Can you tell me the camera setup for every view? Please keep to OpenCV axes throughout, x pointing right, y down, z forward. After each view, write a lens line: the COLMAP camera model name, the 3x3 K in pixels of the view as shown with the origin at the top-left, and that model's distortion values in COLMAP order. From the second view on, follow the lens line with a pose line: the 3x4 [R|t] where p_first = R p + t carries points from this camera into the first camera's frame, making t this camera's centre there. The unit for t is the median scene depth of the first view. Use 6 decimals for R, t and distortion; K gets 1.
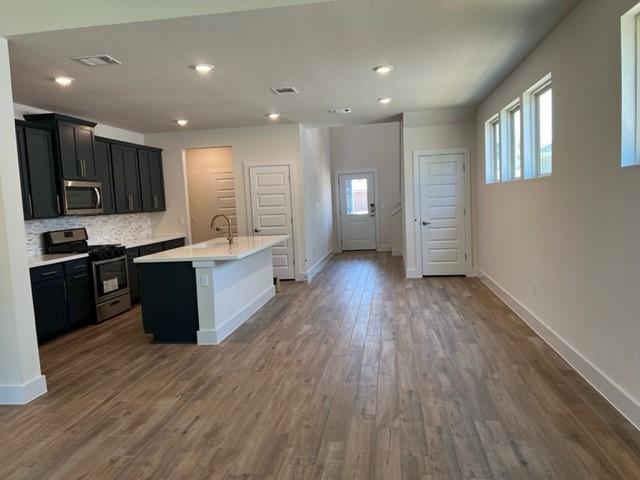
lens RADIAL K [[479.5, 0, 325.8], [0, 479.5, 244.3], [0, 0, 1]] dist [0.057811, -0.059288]
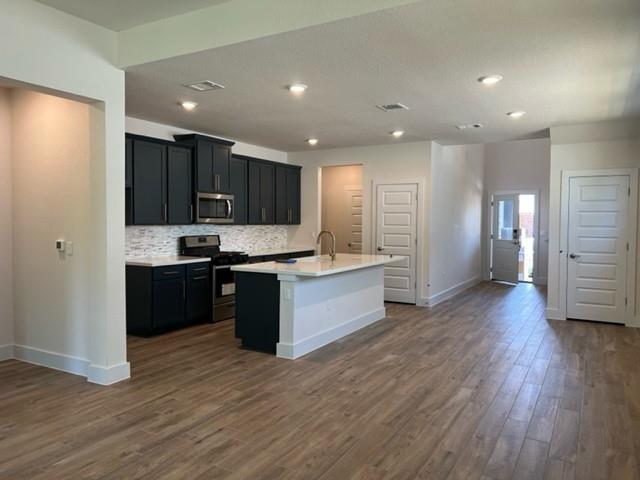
lens RADIAL K [[479.5, 0, 325.8], [0, 479.5, 244.3], [0, 0, 1]] dist [0.057811, -0.059288]
pose [[0.927866, 0.074346, -0.365428, 0.157944], [-0.086876, 0.996057, -0.017943, -0.016564], [0.362654, 0.048396, 0.930666, 0.067639]]
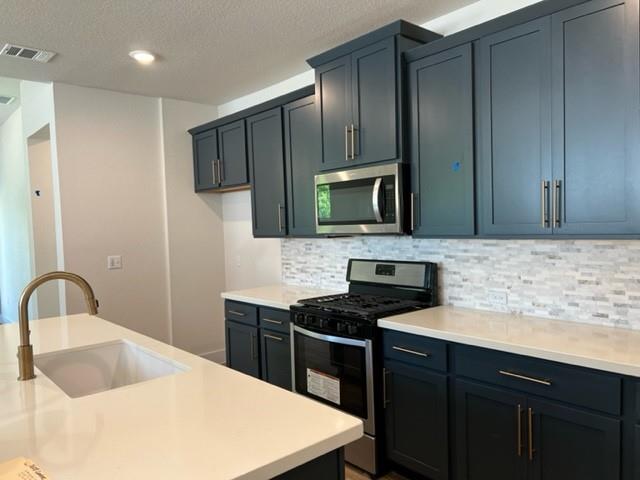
lens RADIAL K [[479.5, 0, 325.8], [0, 479.5, 244.3], [0, 0, 1]] dist [0.057811, -0.059288]
pose [[-0.650520, 0.103689, -0.752377, -0.109340], [-0.007078, 0.989766, 0.142525, -0.131226], [0.759456, 0.098041, -0.643129, 1.386309]]
